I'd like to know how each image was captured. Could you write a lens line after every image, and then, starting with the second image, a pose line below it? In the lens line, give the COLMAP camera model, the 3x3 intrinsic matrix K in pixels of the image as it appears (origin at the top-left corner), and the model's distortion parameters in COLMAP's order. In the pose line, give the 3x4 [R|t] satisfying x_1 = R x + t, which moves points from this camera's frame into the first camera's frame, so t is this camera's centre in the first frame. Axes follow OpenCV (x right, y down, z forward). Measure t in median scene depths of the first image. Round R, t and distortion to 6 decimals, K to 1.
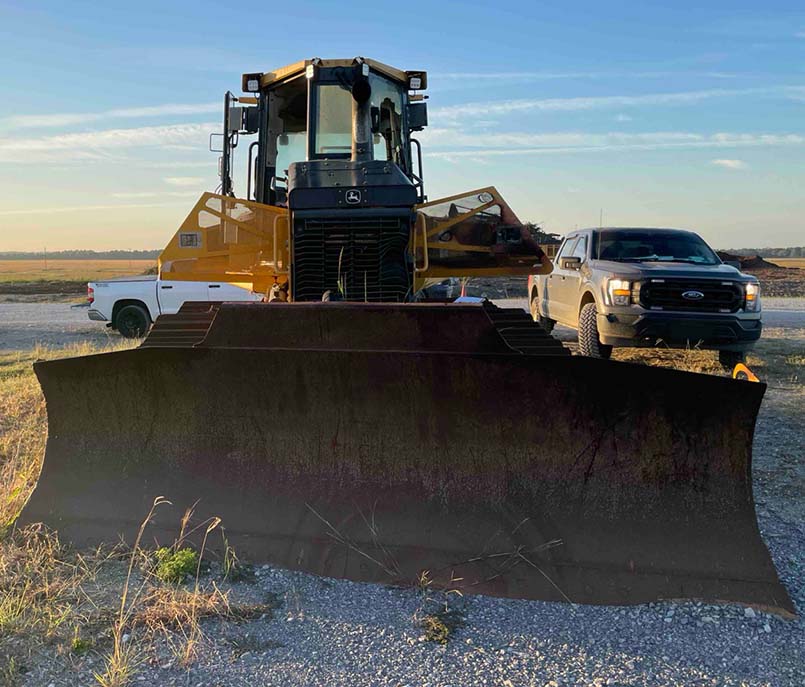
lens RADIAL K [[860.3, 0, 282.5], [0, 860.3, 342.3], [0, 0, 1]] dist [0.064126, -0.013723]
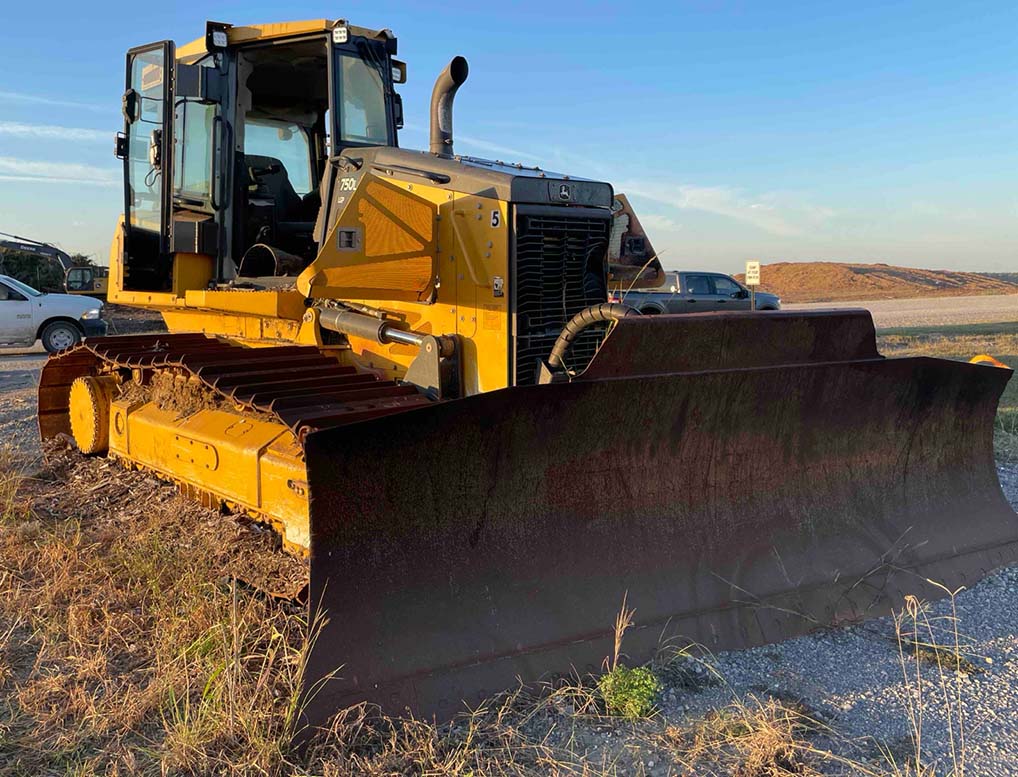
lens RADIAL K [[875.8, 0, 472.2], [0, 875.8, 345.9], [0, 0, 1]] dist [0.077927, -0.126087]
pose [[0.725523, -0.047204, 0.686578, -0.608143], [0.075693, 0.997066, -0.011435, -0.019772], [-0.684023, 0.060265, 0.726967, 0.486014]]
